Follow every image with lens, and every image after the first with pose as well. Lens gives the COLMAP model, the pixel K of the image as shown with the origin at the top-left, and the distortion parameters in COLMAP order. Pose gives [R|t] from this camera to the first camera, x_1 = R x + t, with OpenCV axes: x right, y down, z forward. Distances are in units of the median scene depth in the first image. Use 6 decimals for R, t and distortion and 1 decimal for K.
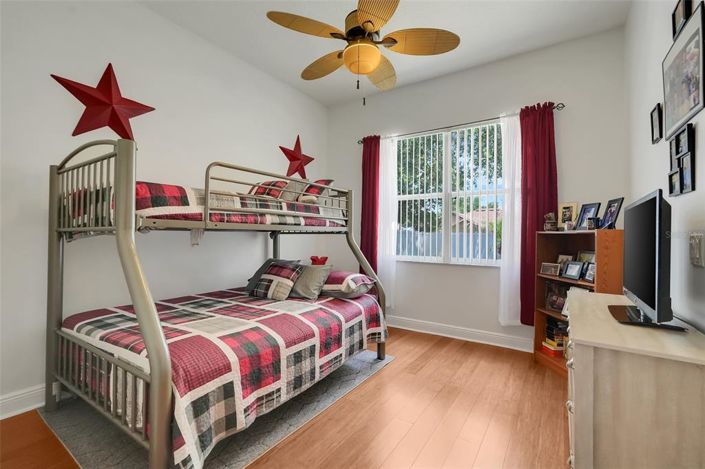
lens RADIAL K [[315.3, 0, 352.5], [0, 315.3, 234.5], [0, 0, 1]] dist [-0.000285, -0.000044]
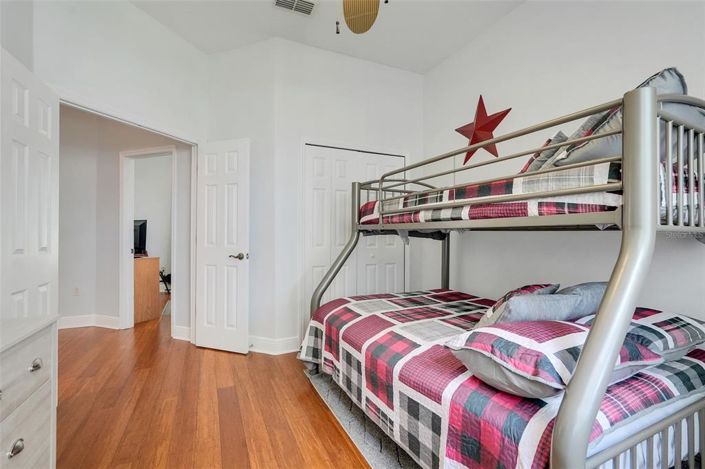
lens RADIAL K [[315.3, 0, 352.5], [0, 315.3, 234.5], [0, 0, 1]] dist [-0.000285, -0.000044]
pose [[-0.521451, -0.008019, -0.853244, 0.542503], [-0.006577, 0.999964, -0.005378, 0.006806], [0.853256, 0.002807, -0.521485, 1.243224]]
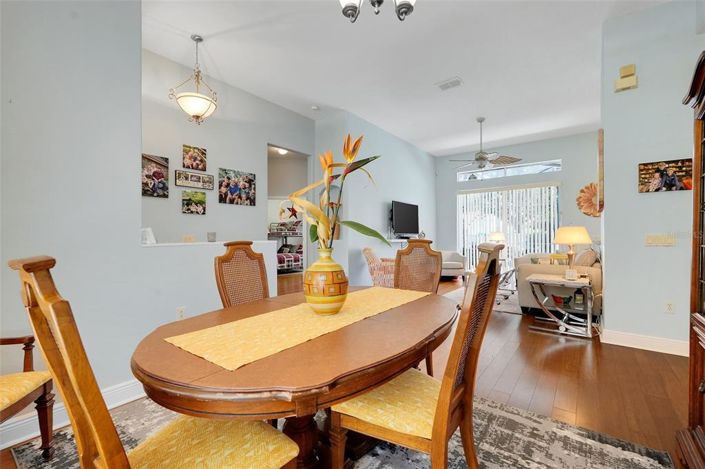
lens RADIAL K [[315.3, 0, 352.5], [0, 315.3, 234.5], [0, 0, 1]] dist [-0.000285, -0.000044]
pose [[0.997273, -0.012416, -0.072751, 1.006248], [0.012012, 0.999910, -0.005981, 0.003127], [0.072819, 0.005091, 0.997332, -3.263245]]
